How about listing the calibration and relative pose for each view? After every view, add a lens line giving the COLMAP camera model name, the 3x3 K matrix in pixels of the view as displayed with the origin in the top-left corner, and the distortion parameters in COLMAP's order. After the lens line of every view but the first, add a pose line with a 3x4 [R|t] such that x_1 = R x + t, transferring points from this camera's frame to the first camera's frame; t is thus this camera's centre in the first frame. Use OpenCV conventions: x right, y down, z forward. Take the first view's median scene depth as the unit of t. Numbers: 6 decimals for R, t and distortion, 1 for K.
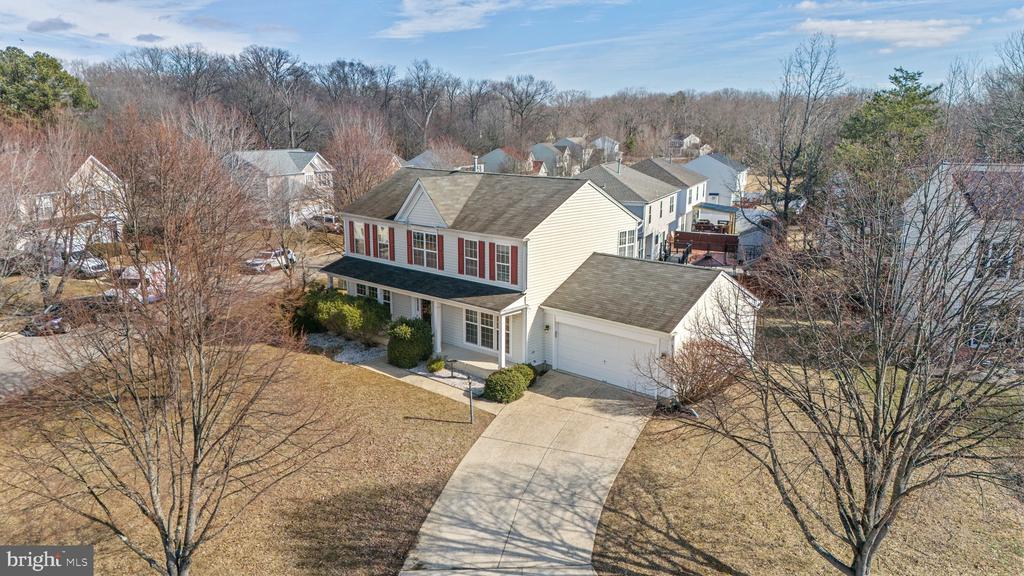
lens RADIAL K [[758.3, 0, 512.0], [0, 758.3, 288.0], [0, 0, 1]] dist [0.036357, -0.003775]
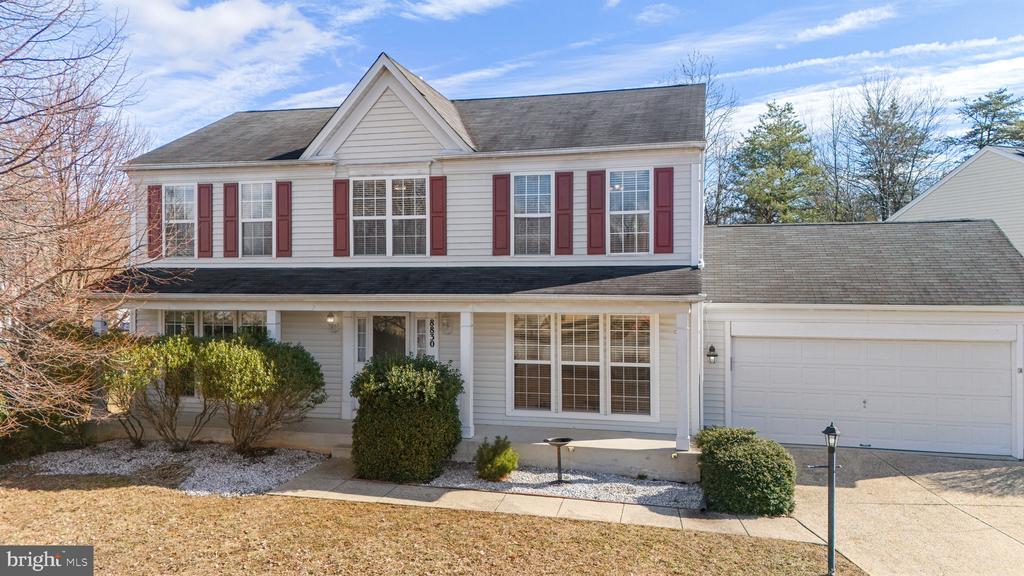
lens RADIAL K [[737.0, 0, 512.0], [0, 737.0, 288.0], [0, 0, 1]] dist [0.033112, -0.002558]
pose [[0.877521, 0.001348, 0.479537, -0.285225], [0.103688, 0.975806, -0.192486, 0.090034], [-0.468195, 0.218632, 0.856150, 0.660115]]
